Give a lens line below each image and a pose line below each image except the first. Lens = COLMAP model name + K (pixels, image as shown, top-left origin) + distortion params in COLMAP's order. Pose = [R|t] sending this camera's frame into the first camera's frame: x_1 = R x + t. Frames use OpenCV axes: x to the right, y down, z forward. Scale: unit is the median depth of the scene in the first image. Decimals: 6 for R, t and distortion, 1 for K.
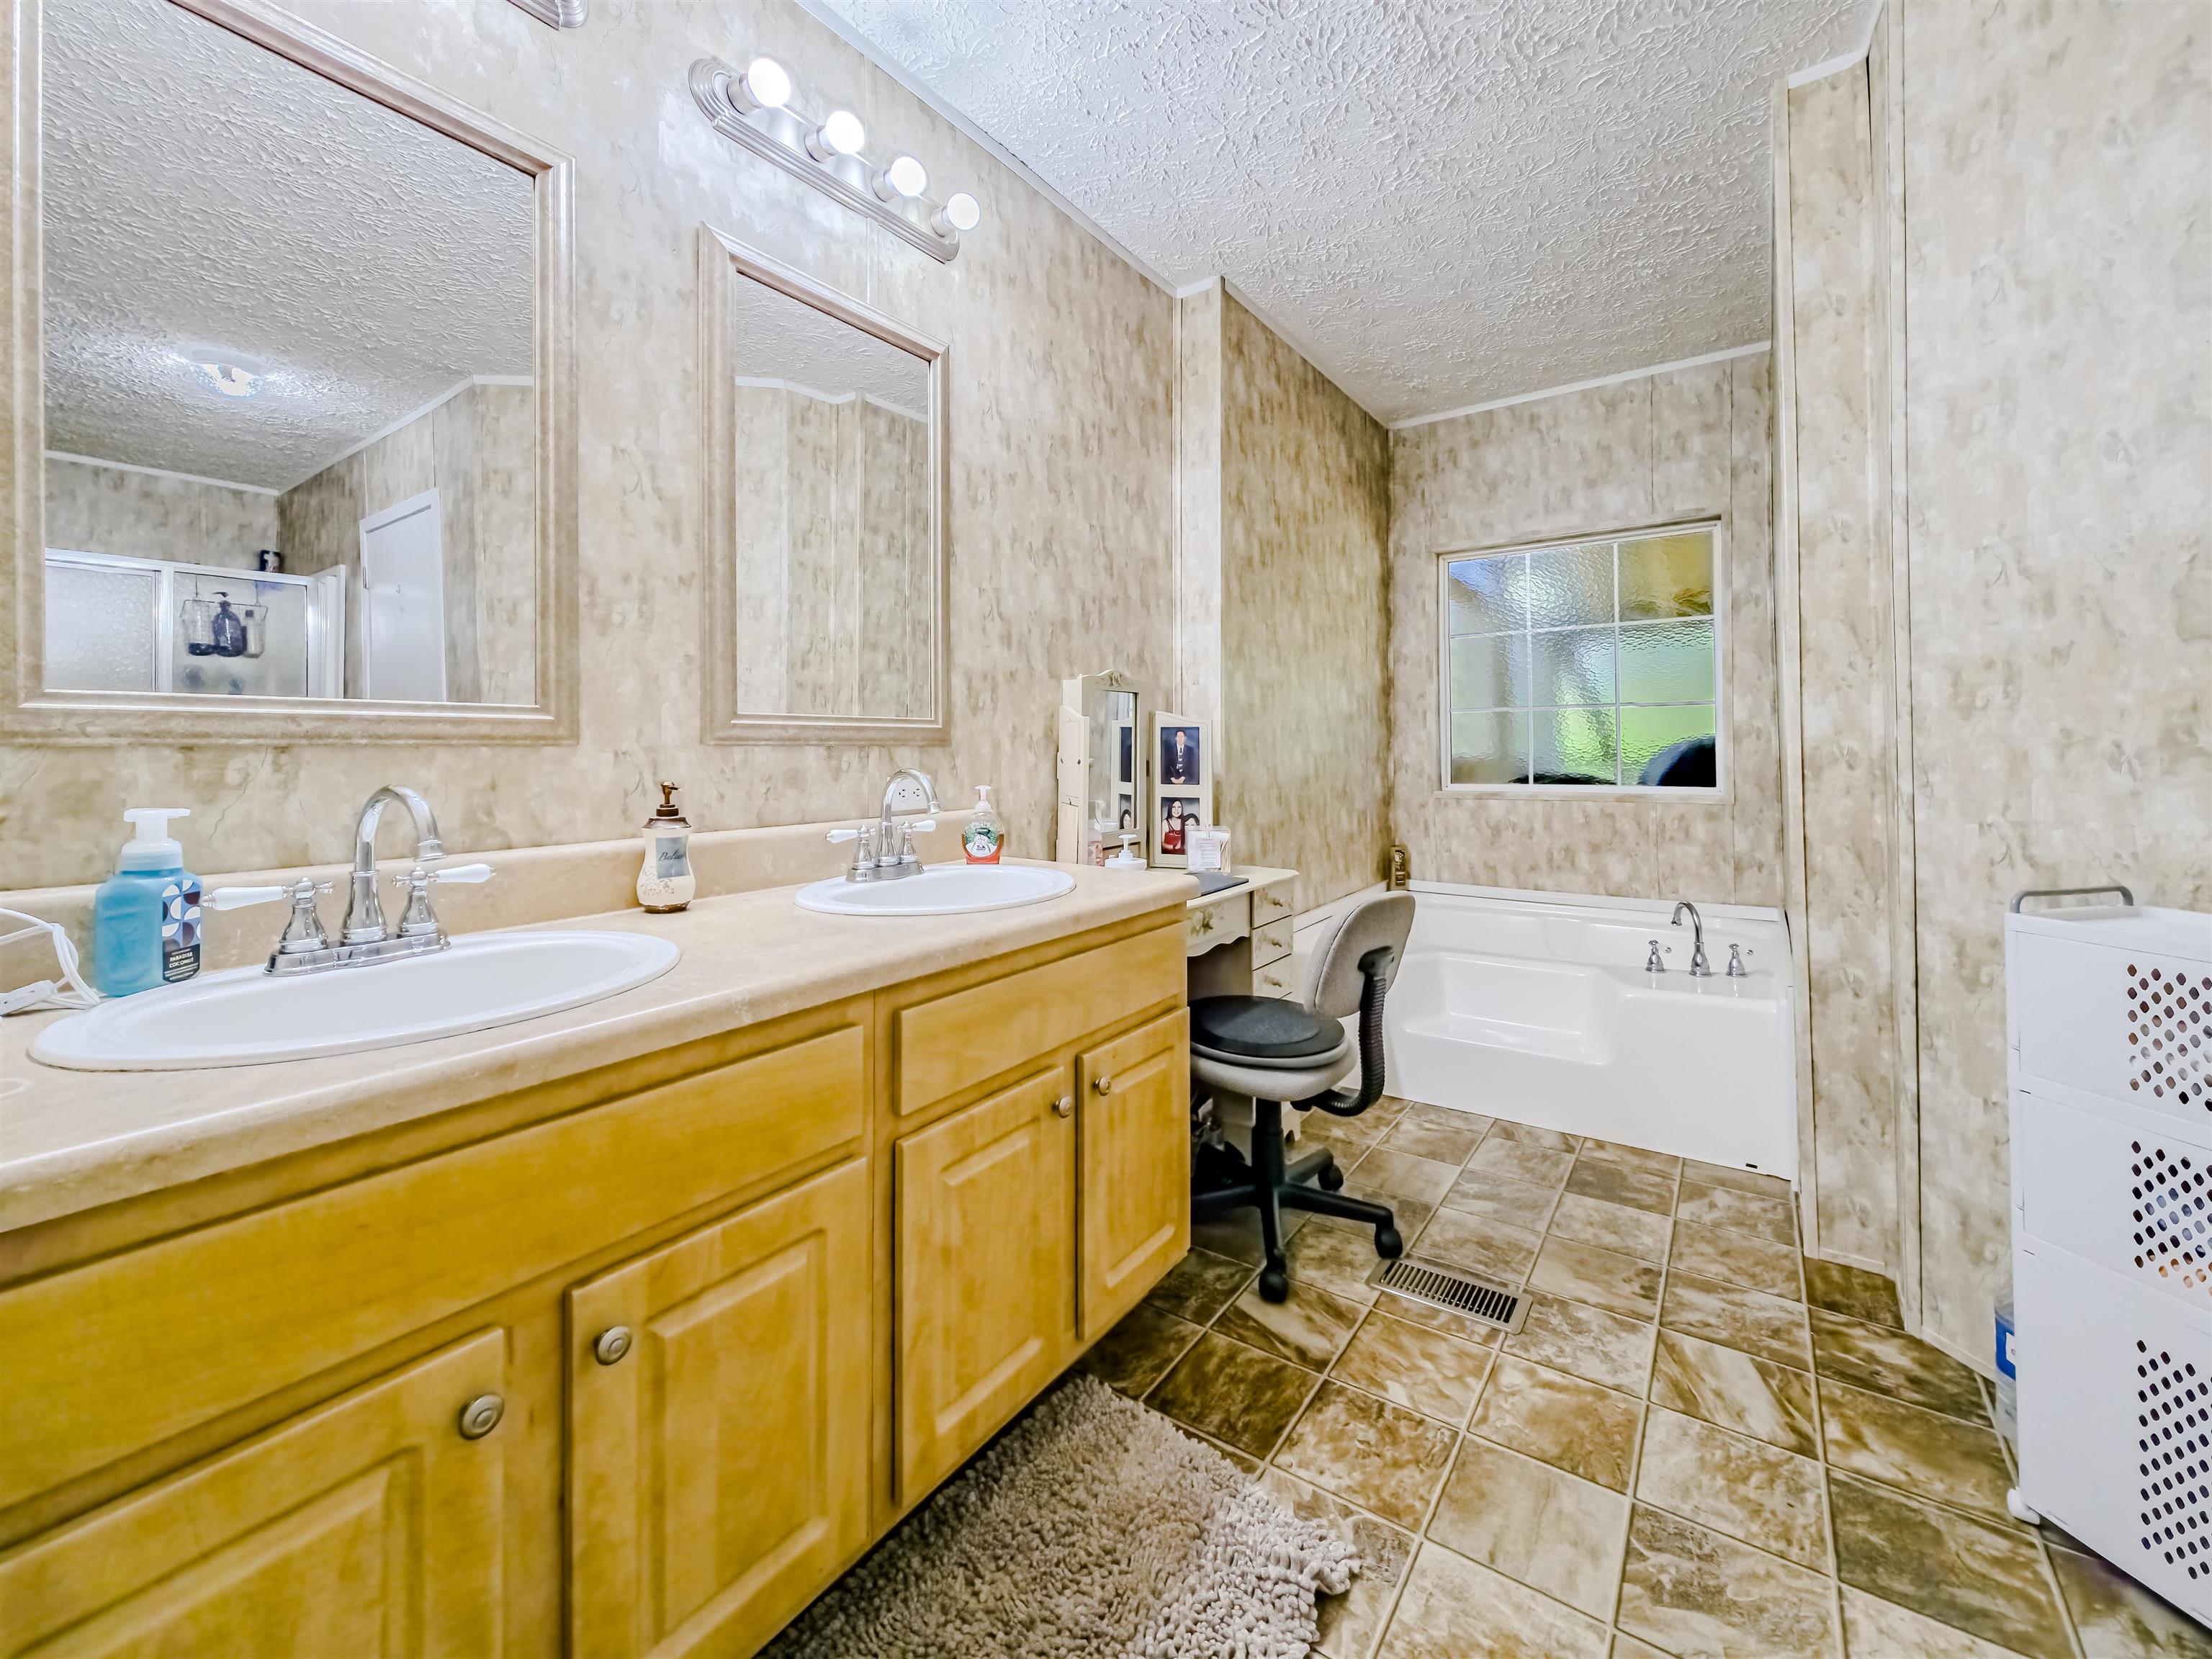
lens RADIAL K [[910.3, 0, 1107.3], [0, 910.3, 823.3], [0, 0, 1]] dist [0.007106, -0.001898]
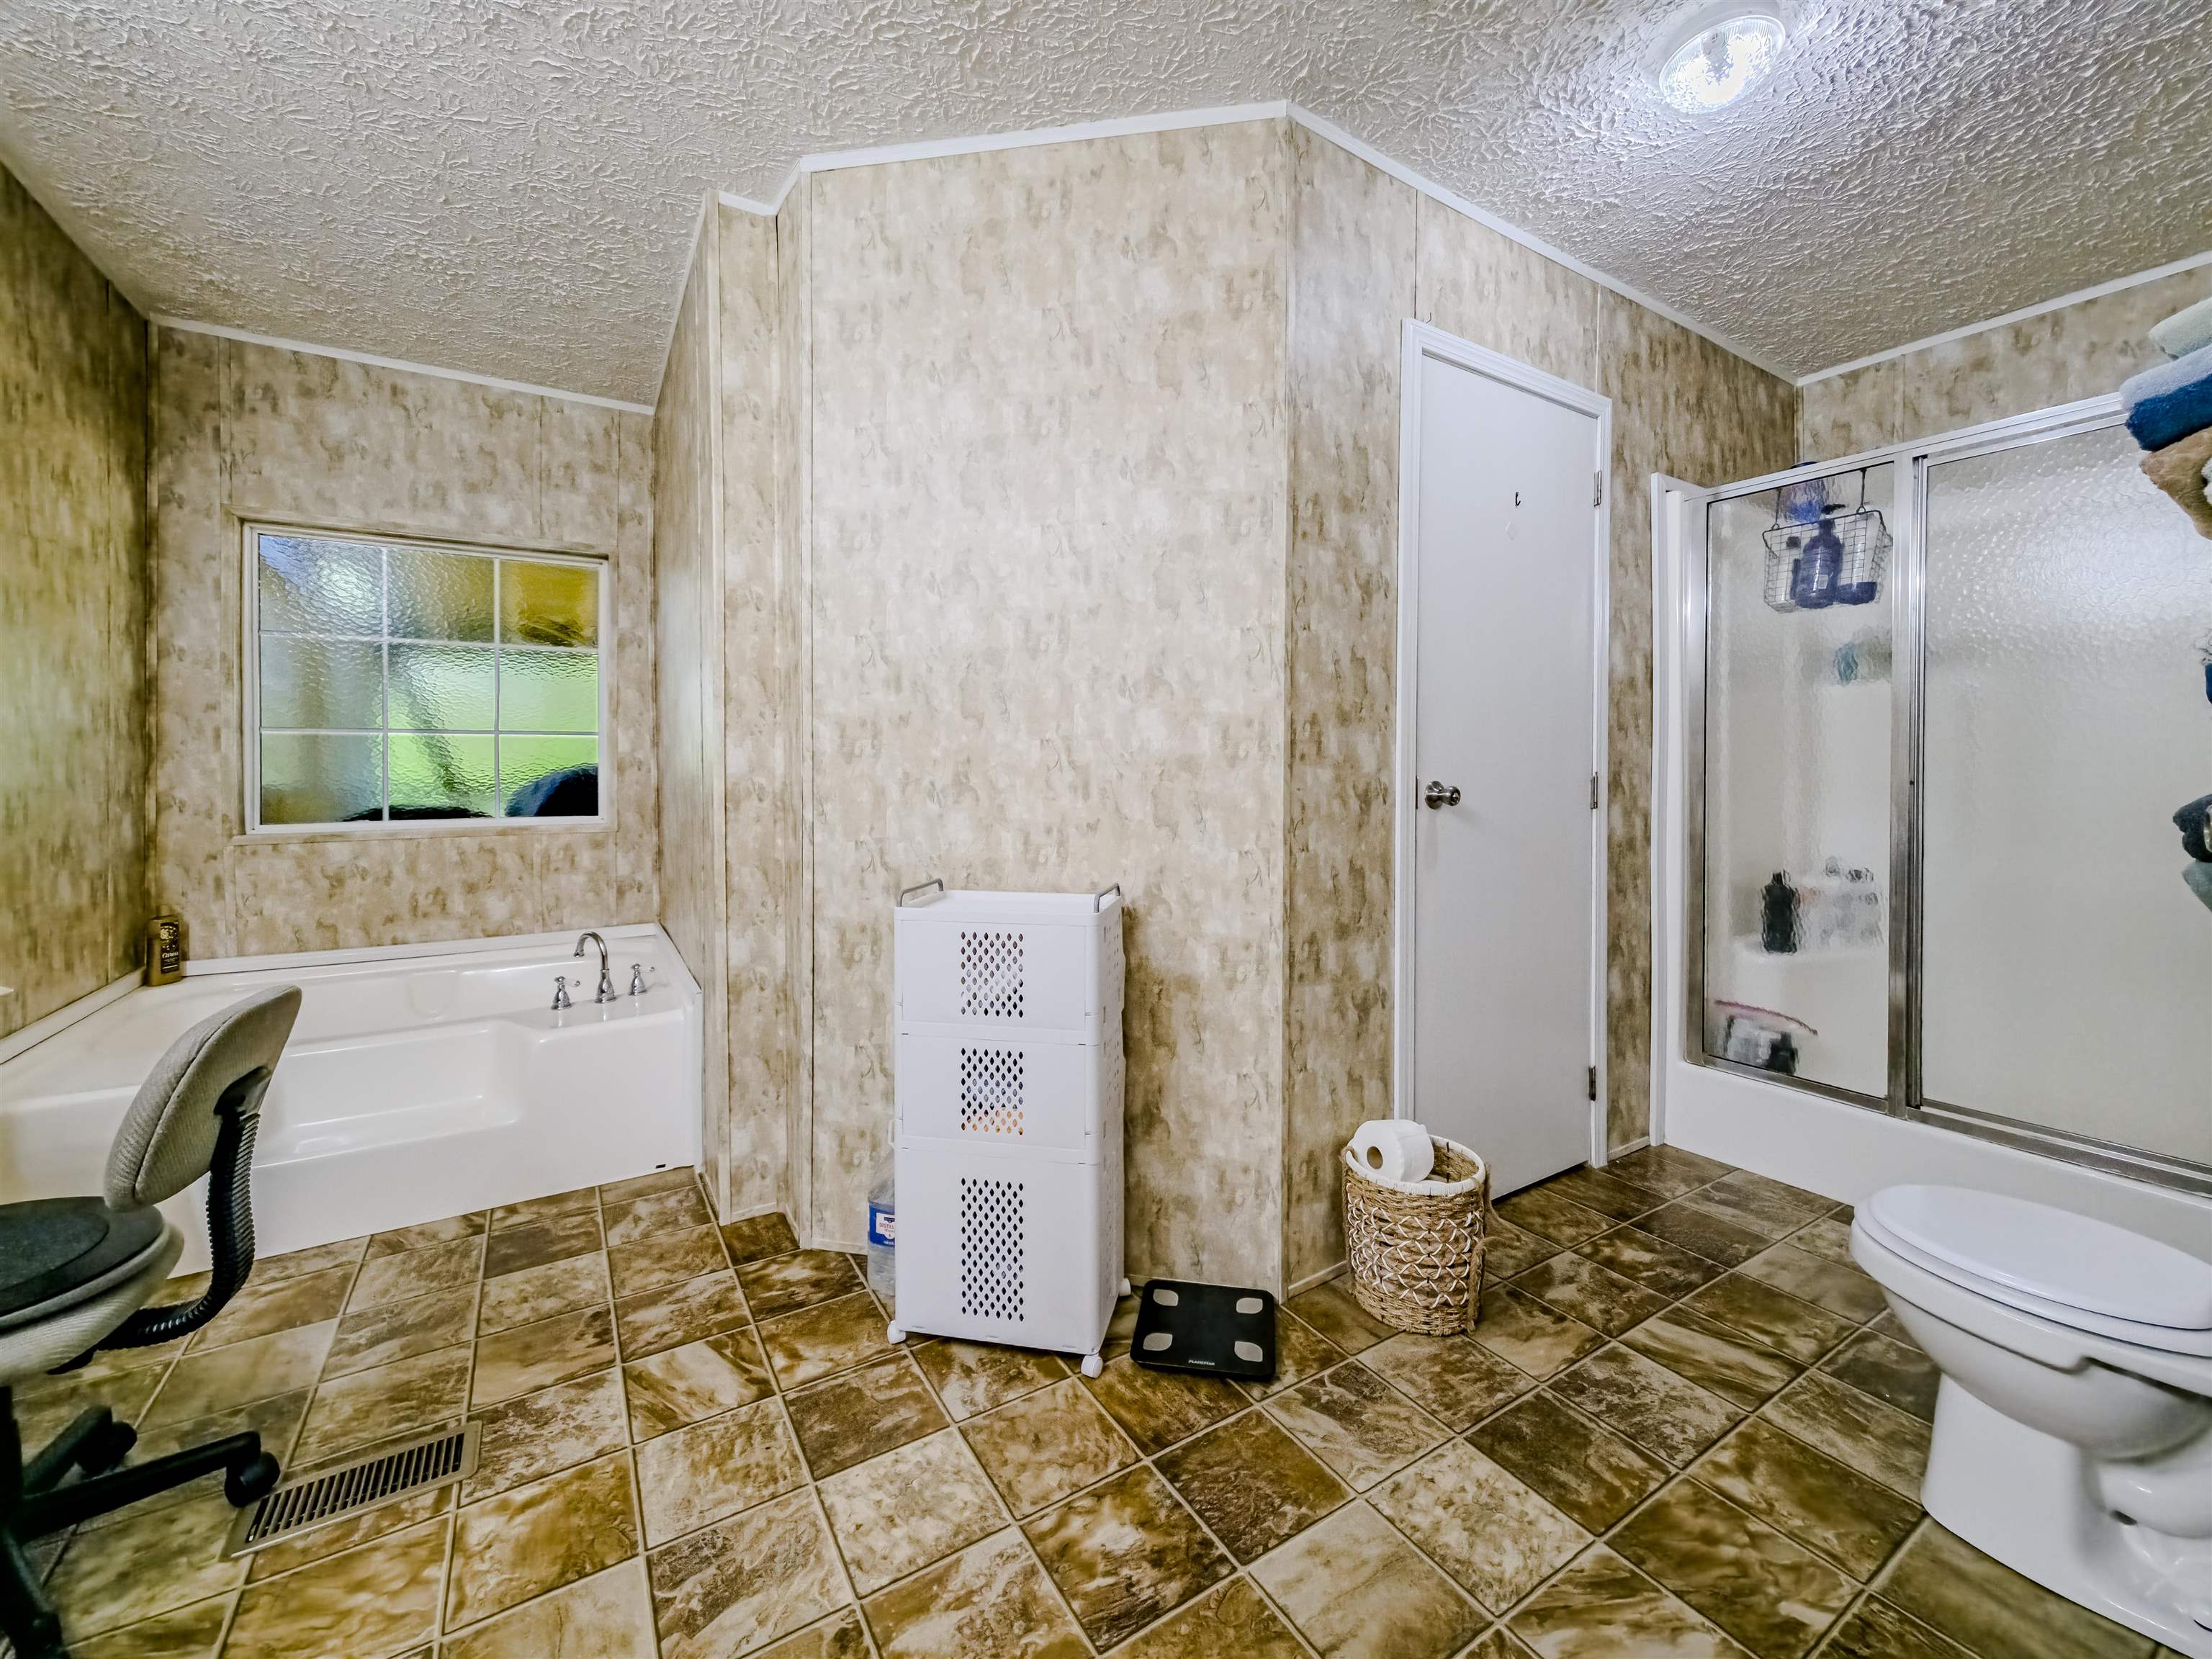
lens RADIAL K [[910.3, 0, 1111.8], [0, 910.3, 820.1], [0, 0, 1]] dist [0.007106, -0.001898]
pose [[0.386755, -0.048858, 0.920887, -0.070195], [0.071635, 0.997170, 0.022820, -0.021095], [-0.919396, 0.057142, 0.389161, 0.088205]]
